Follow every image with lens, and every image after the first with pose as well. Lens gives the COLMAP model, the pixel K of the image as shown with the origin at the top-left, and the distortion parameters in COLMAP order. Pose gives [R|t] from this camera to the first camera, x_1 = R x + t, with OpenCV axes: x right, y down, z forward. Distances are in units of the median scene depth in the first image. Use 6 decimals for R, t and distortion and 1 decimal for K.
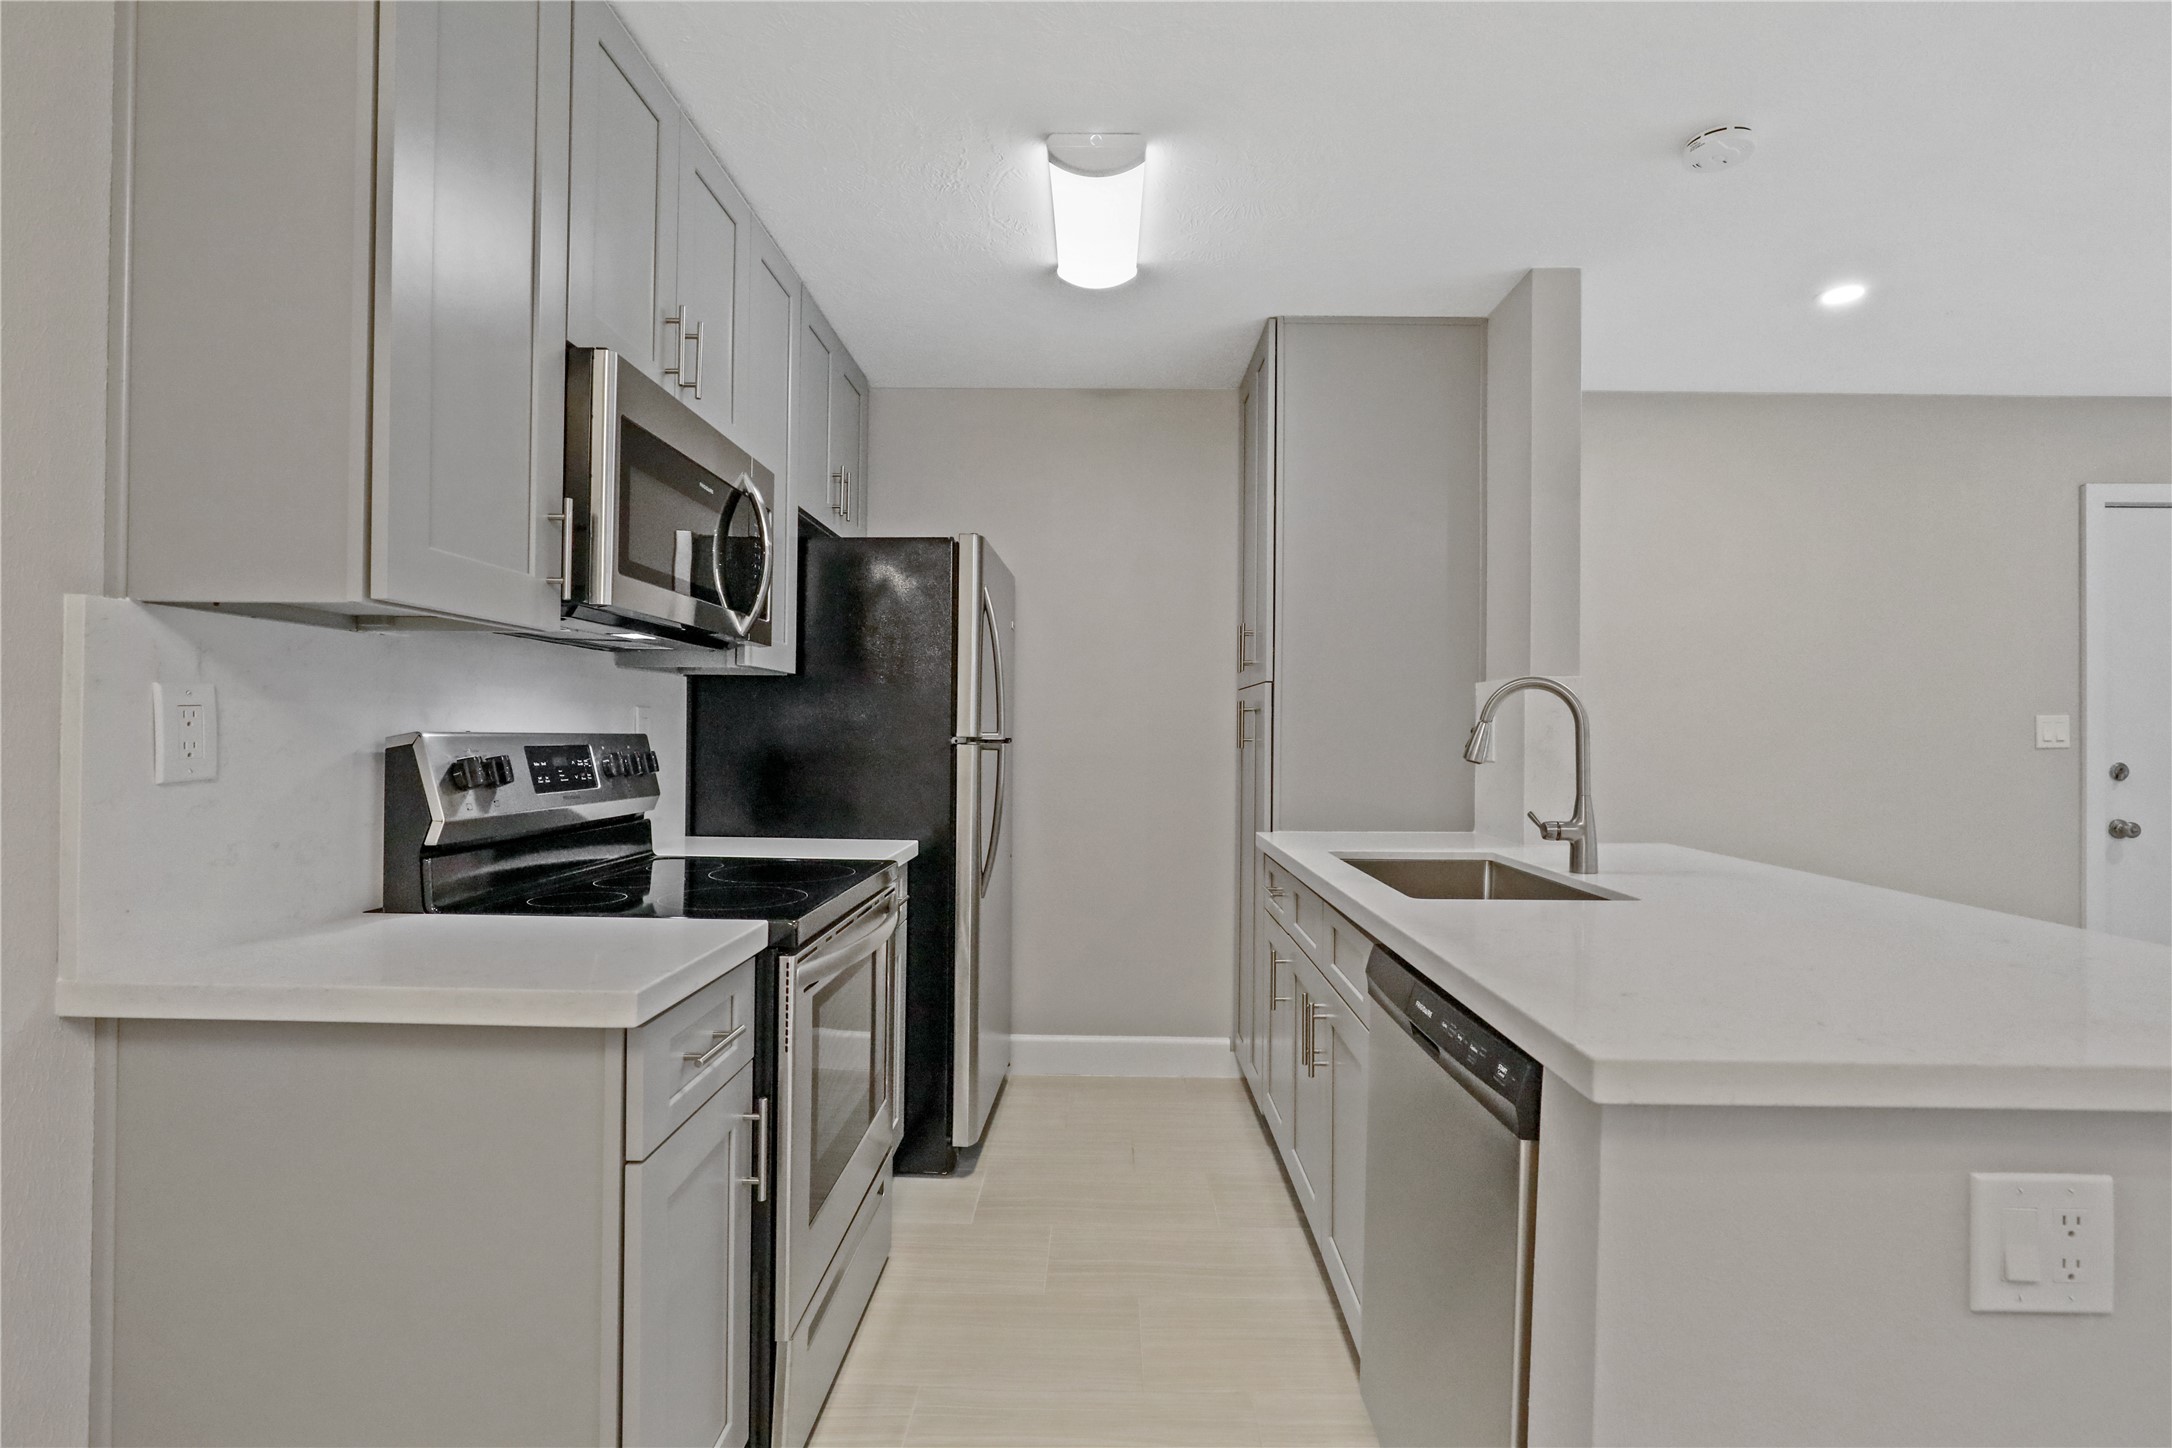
lens RADIAL K [[994.6, 0, 1081.0], [0, 994.6, 726.3], [0, 0, 1]] dist [0.003610, 0.000034]
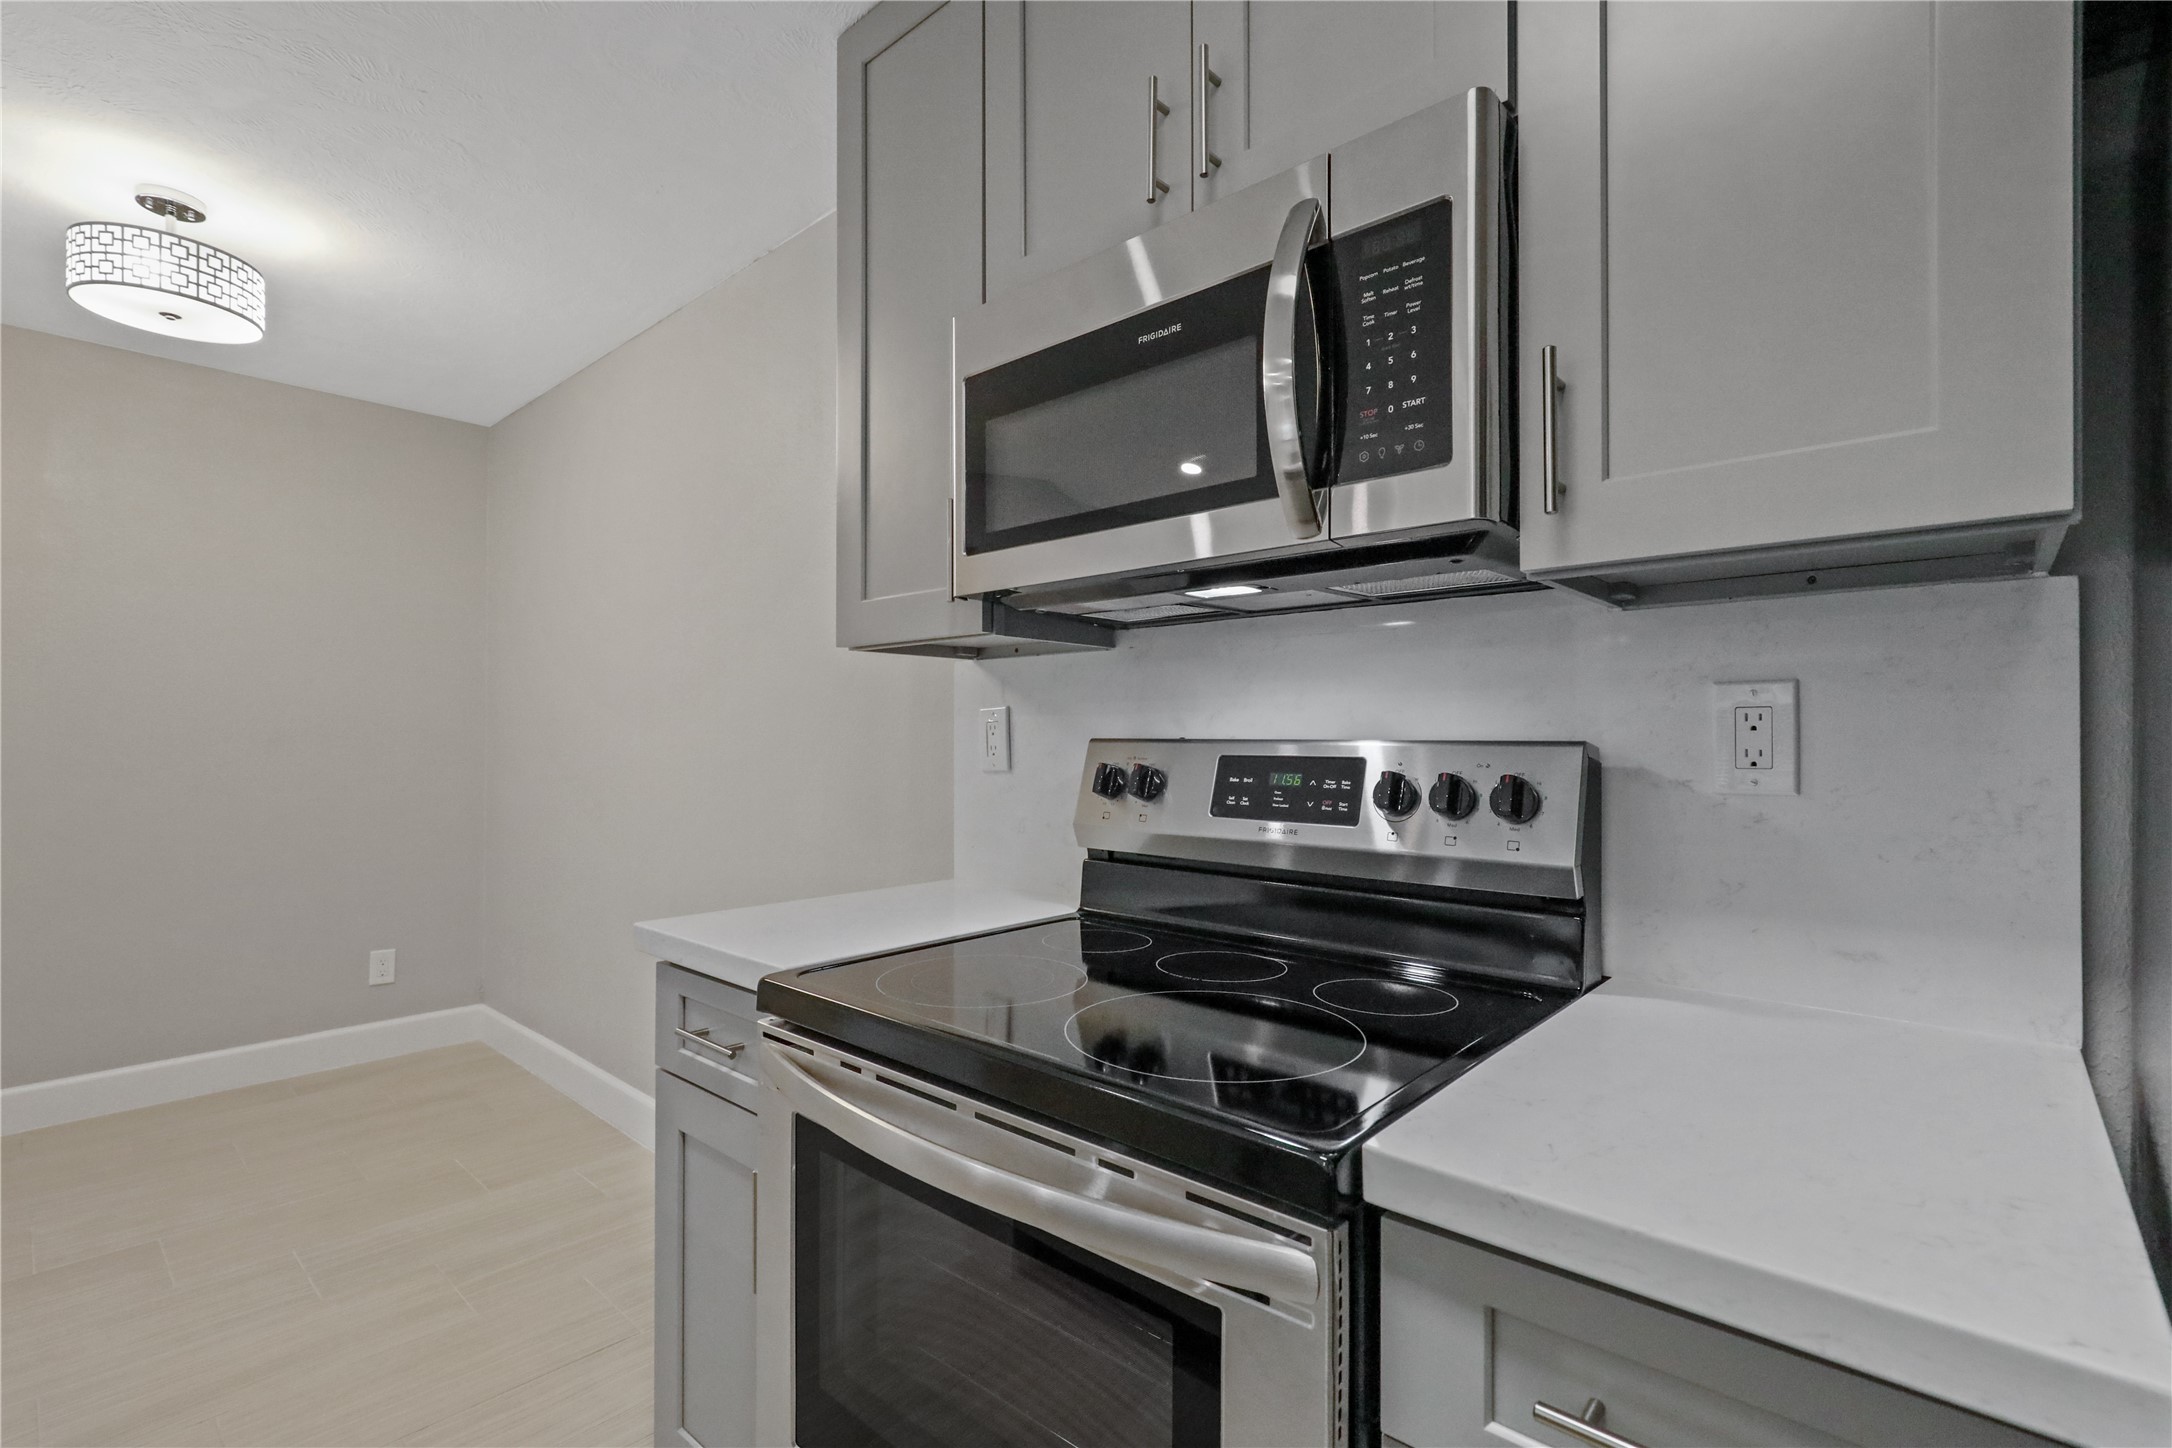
lens RADIAL K [[994.6, 0, 1079.8], [0, 994.6, 731.5], [0, 0, 1]] dist [0.003610, 0.000034]
pose [[-0.657086, -0.007232, -0.753781, 0.091463], [0.003279, 0.999917, -0.012451, 0.008241], [0.753809, -0.010653, -0.657008, 1.138154]]
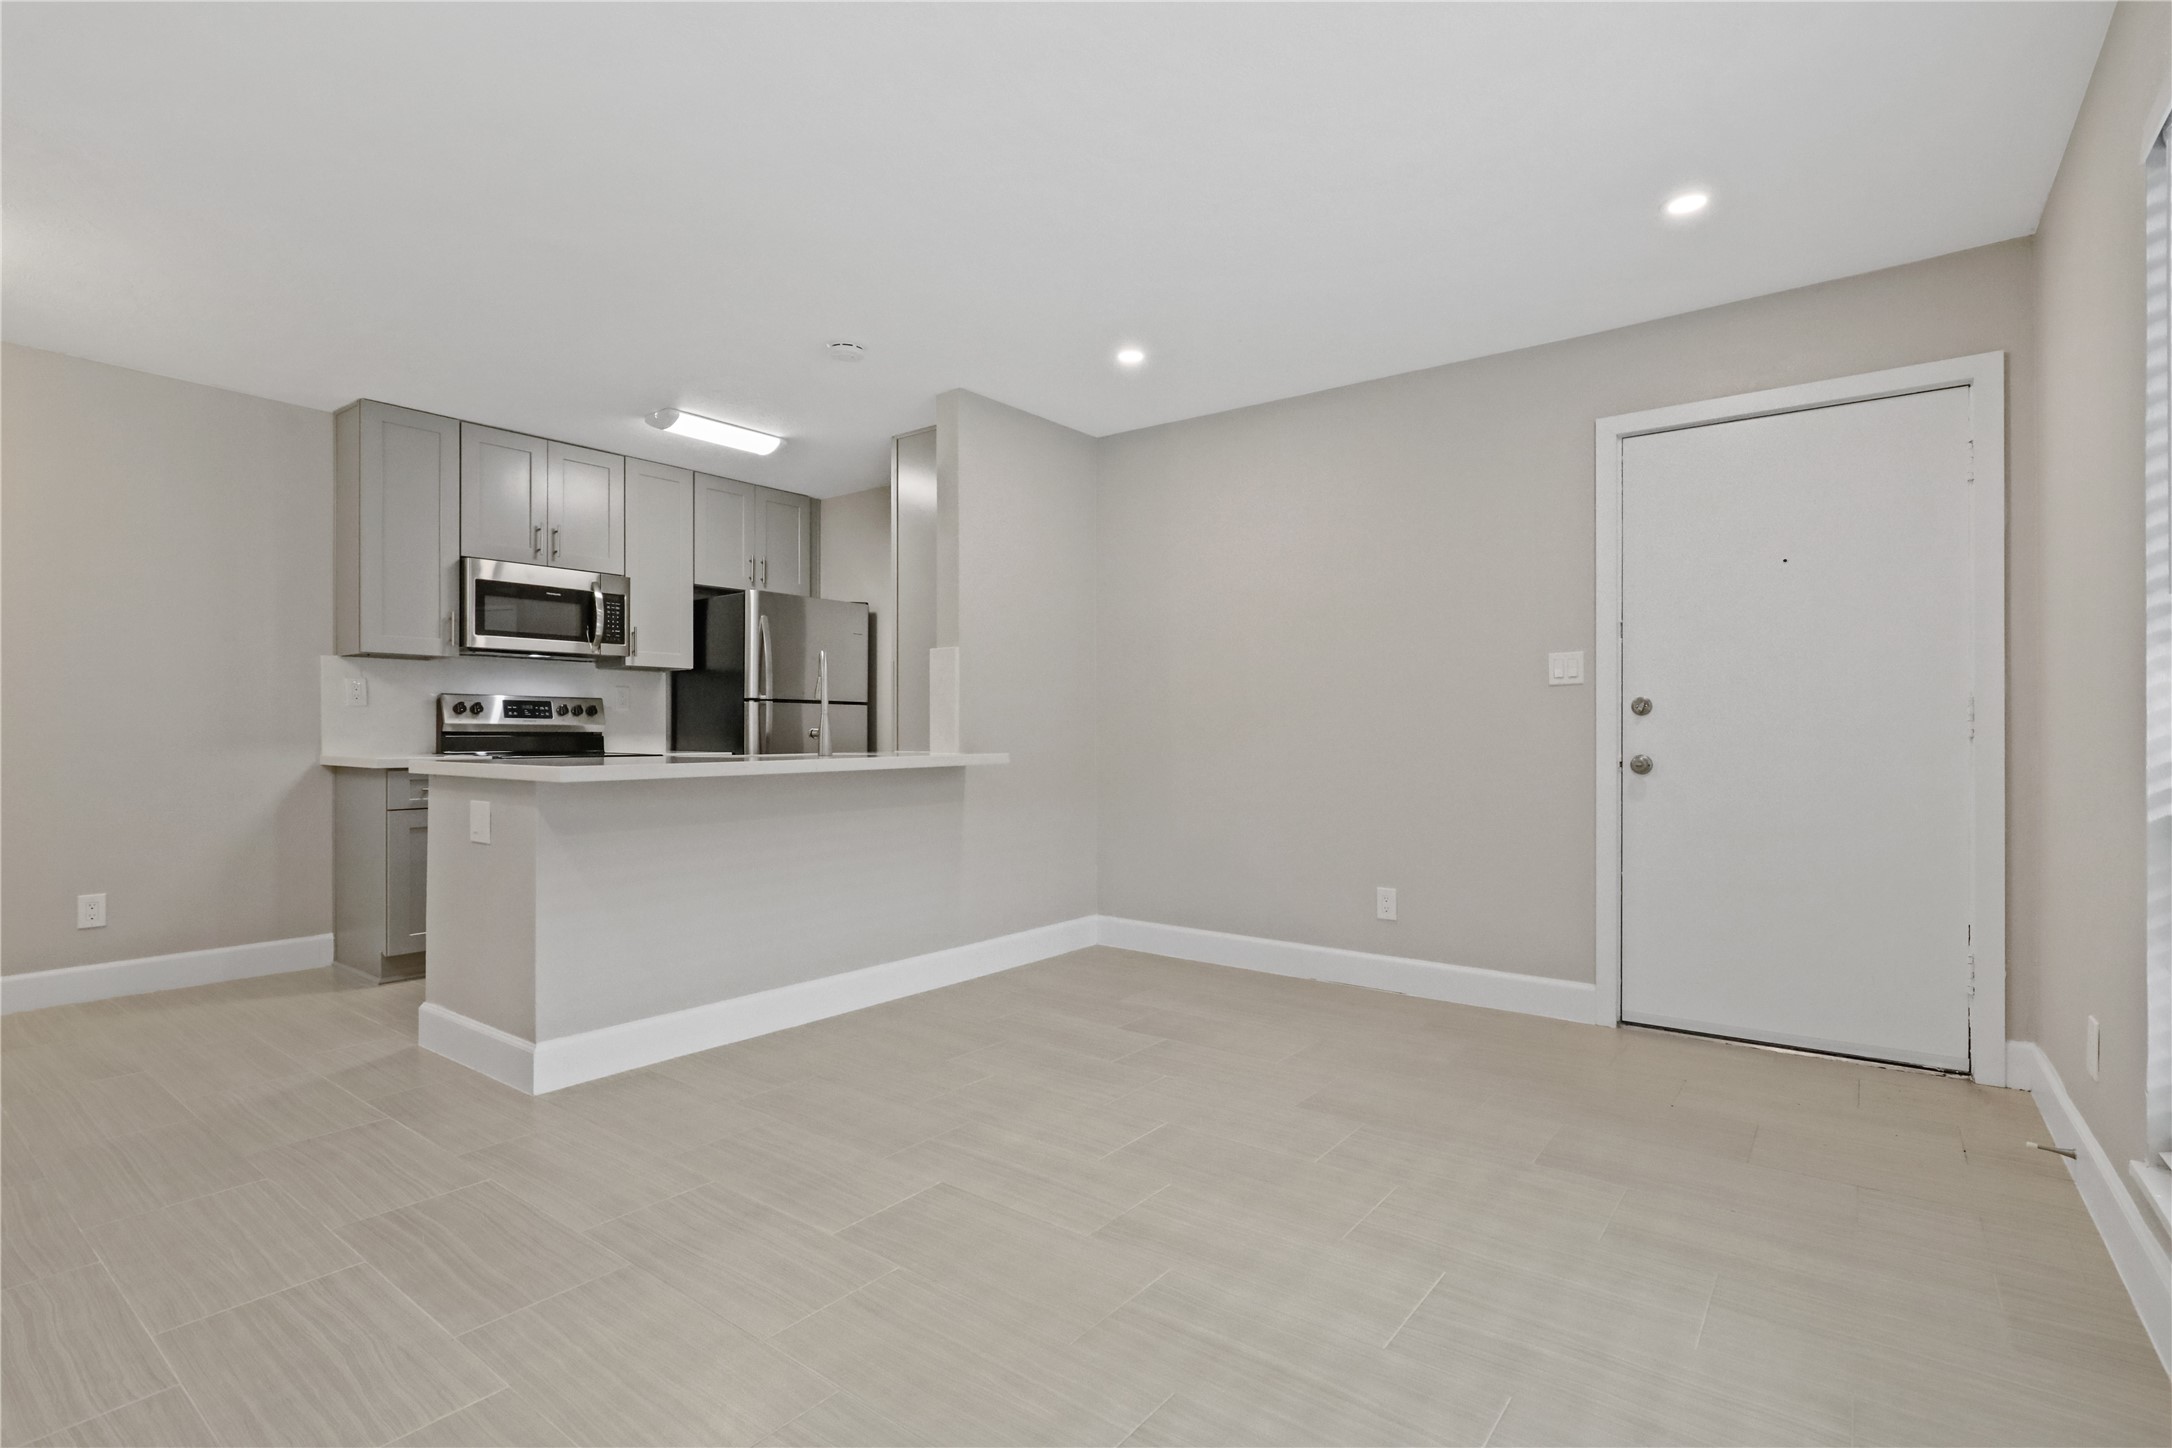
lens RADIAL K [[994.6, 0, 1087.1], [0, 994.6, 731.6], [0, 0, 1]] dist [0.003610, 0.000034]
pose [[0.804915, -0.009086, -0.593320, 1.791173], [0.012271, 0.999924, 0.001334, 0.094878], [0.593263, -0.008354, 0.804965, -0.170773]]
